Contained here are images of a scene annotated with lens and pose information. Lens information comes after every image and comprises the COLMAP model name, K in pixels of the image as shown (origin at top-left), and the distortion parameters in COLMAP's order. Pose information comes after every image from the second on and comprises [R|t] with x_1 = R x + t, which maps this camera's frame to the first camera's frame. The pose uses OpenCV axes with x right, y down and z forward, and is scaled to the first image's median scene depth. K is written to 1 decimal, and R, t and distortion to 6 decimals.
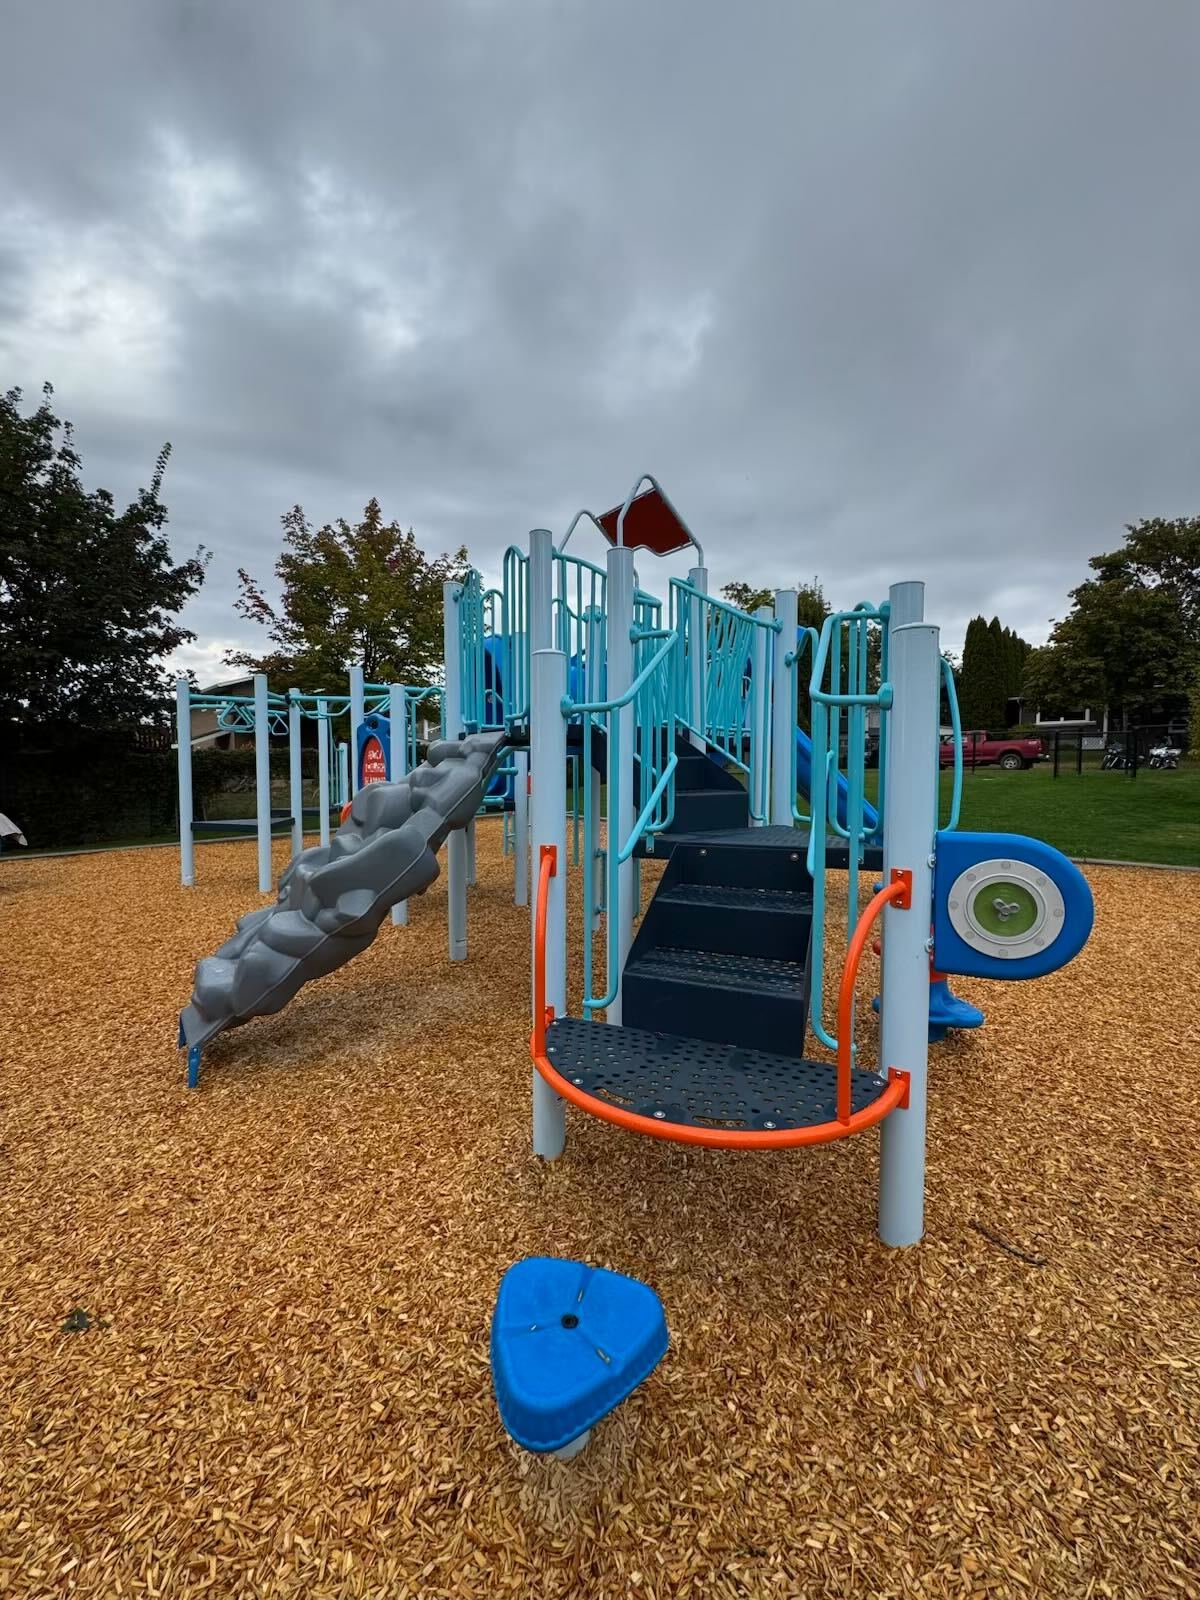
lens RADIAL K [[641.3, 0, 600.0], [0, 641.3, 800.0], [0, 0, 1]] dist [-0.002439, -0.000203]
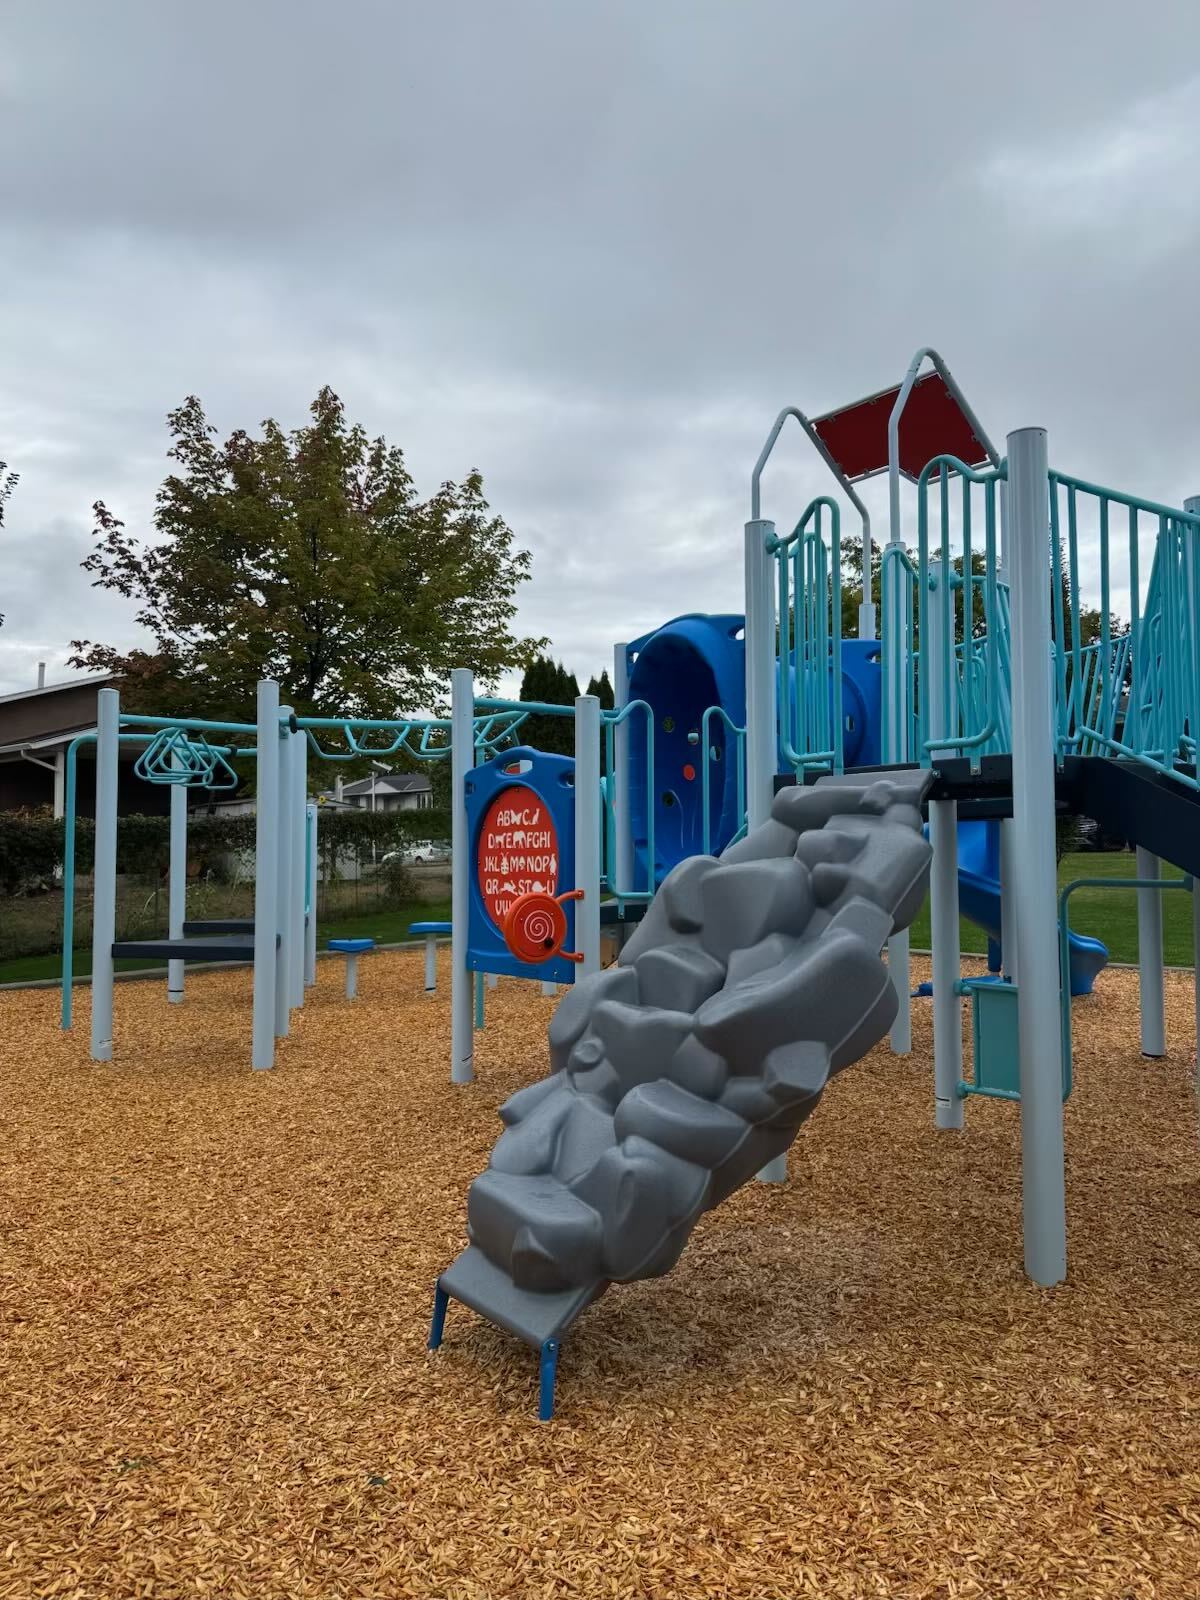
lens RADIAL K [[1123.6, 0, 636.6], [0, 1123.6, 798.2], [0, 0, 1]] dist [0.109338, -0.150259]
pose [[0.999671, -0.001428, 0.025596, -0.105959], [0.003955, 0.995087, -0.098923, 0.004751], [-0.025329, 0.098992, 0.994766, -0.001209]]
